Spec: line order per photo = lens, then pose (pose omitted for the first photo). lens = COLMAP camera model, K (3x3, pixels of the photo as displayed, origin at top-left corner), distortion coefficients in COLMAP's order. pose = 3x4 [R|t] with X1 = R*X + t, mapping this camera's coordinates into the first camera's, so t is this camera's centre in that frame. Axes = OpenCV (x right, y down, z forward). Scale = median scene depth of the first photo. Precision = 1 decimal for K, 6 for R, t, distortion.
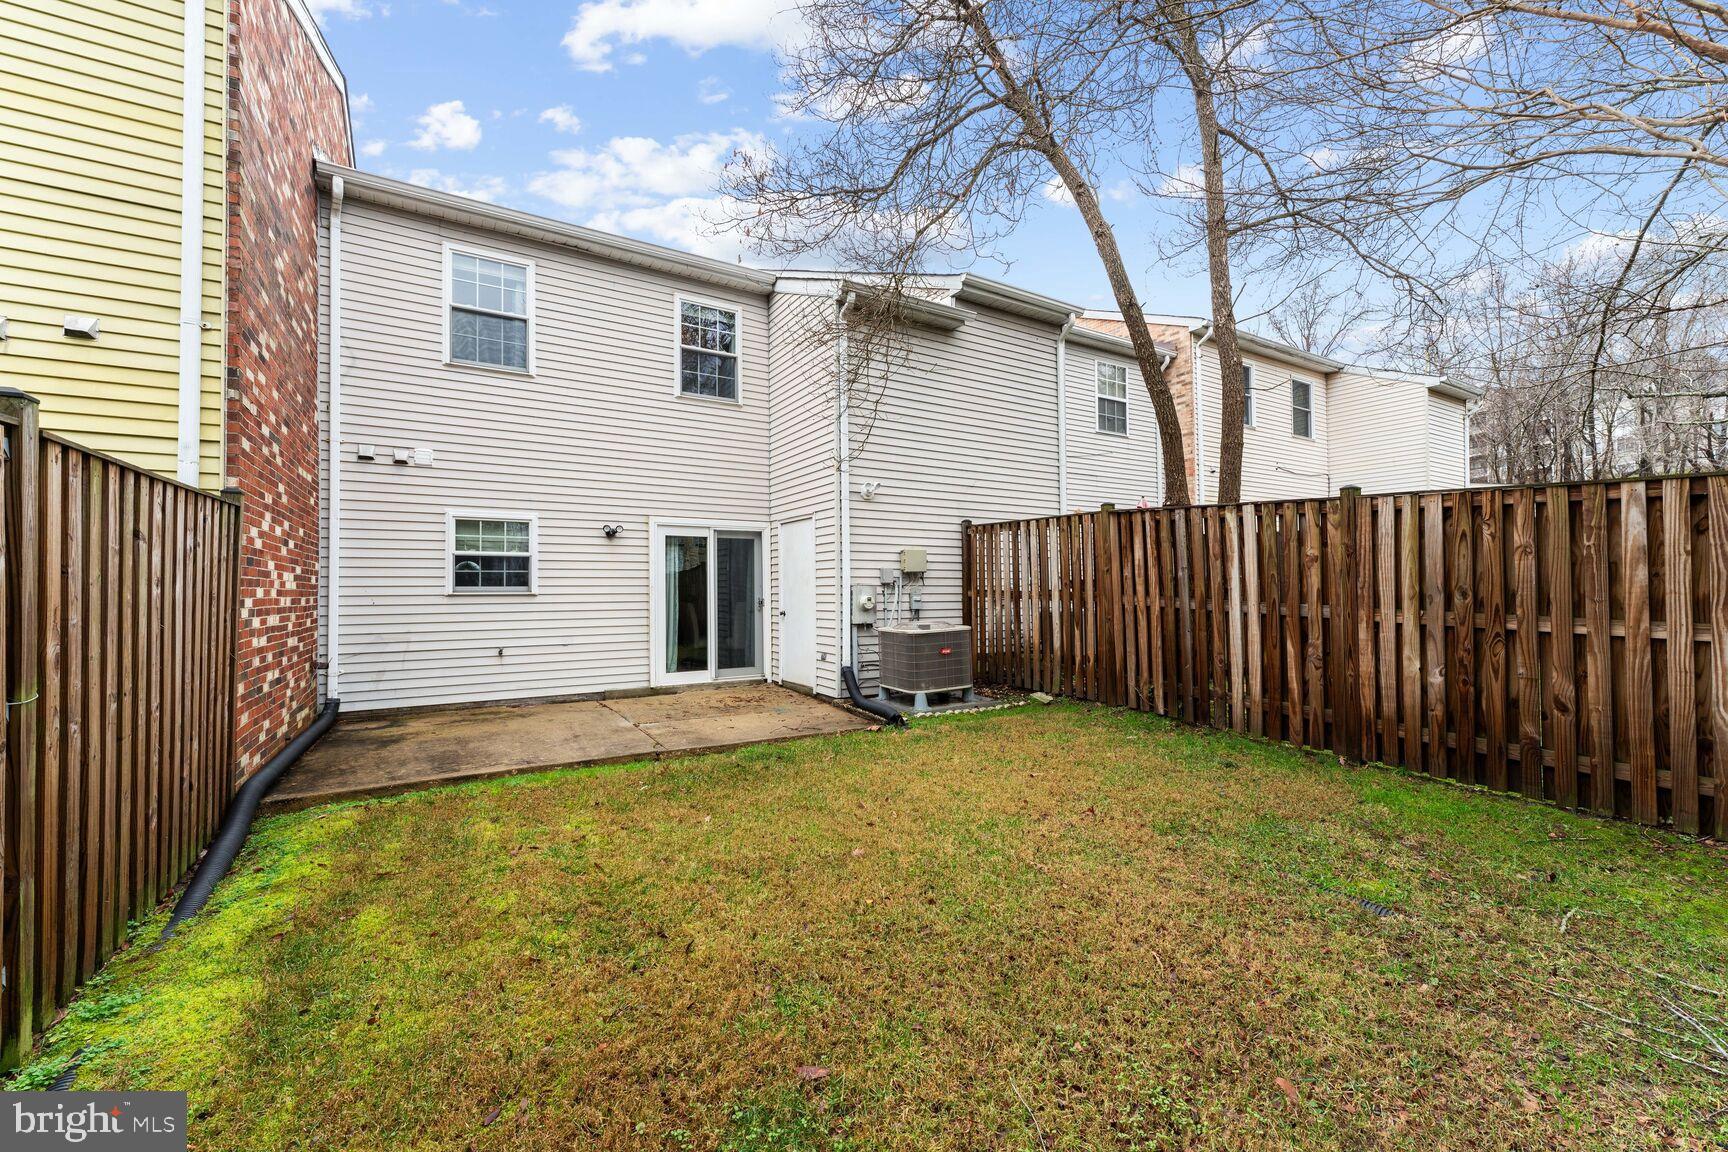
lens RADIAL K [[687.7, 0, 851.2], [0, 687.7, 581.3], [0, 0, 1]] dist [-0.002445, 0.000195]
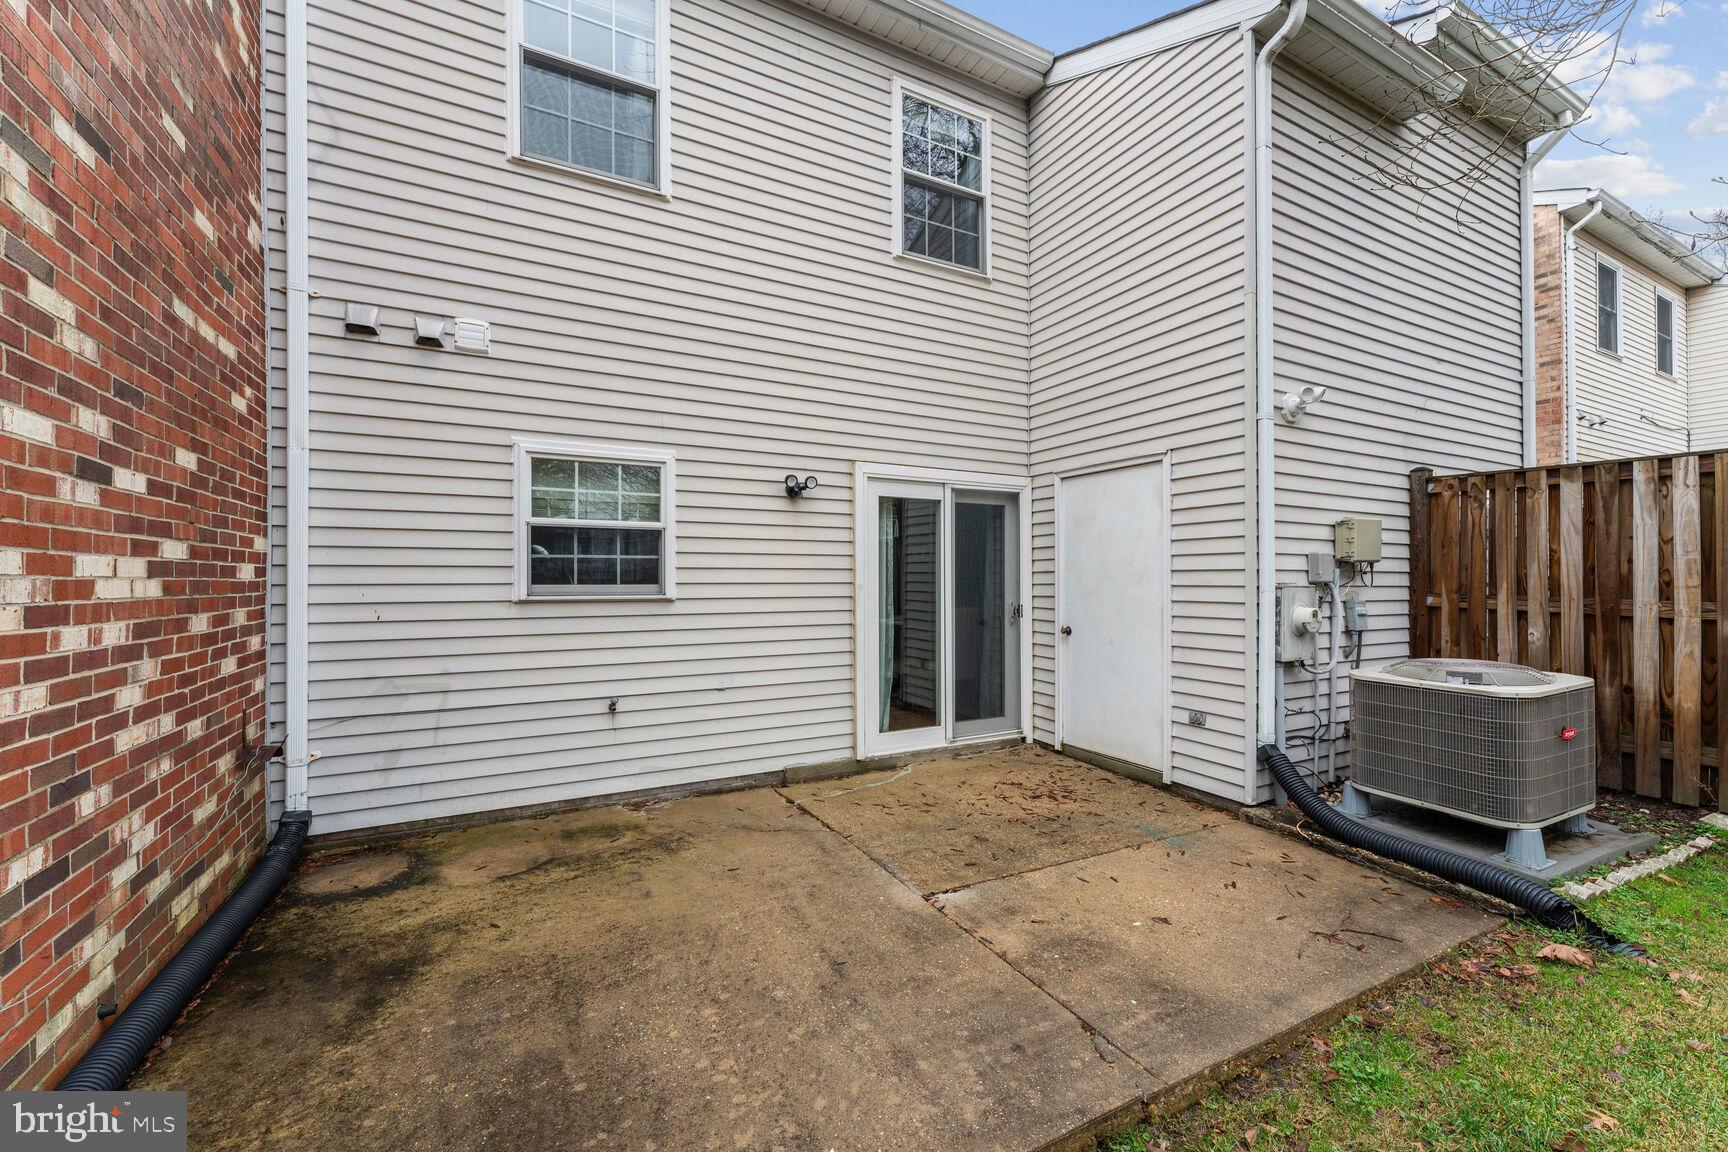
lens RADIAL K [[687.7, 0, 857.6], [0, 687.7, 582.8], [0, 0, 1]] dist [-0.002445, 0.000195]
pose [[0.998660, 0.006037, -0.051403, -0.288615], [-0.005108, 0.999821, 0.018197, -0.004760], [0.051504, -0.017910, 0.998512, 0.469452]]
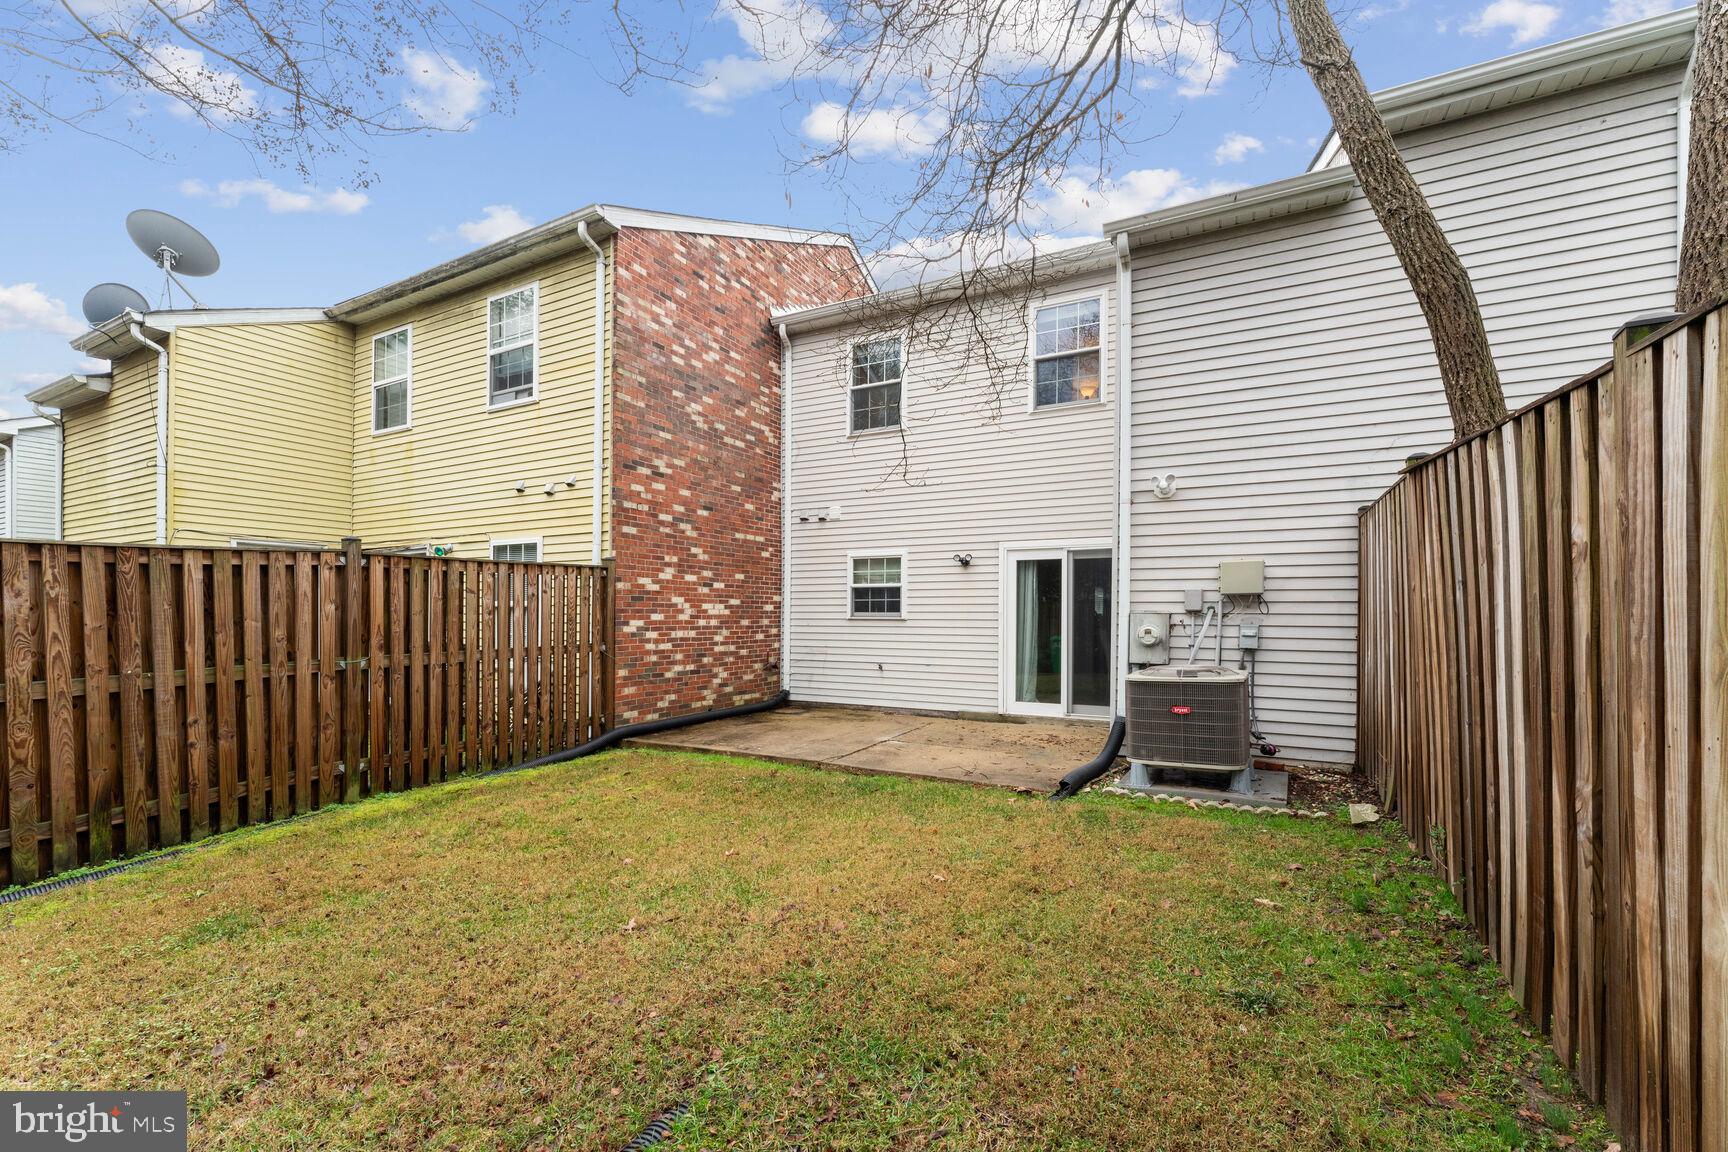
lens RADIAL K [[687.7, 0, 865.0], [0, 687.7, 626.1], [0, 0, 1]] dist [-0.002445, 0.000195]
pose [[0.529381, 0.022325, -0.848091, 0.500649], [0.006284, 0.999523, 0.030234, -0.005036], [0.848361, -0.021335, 0.528988, 0.334275]]
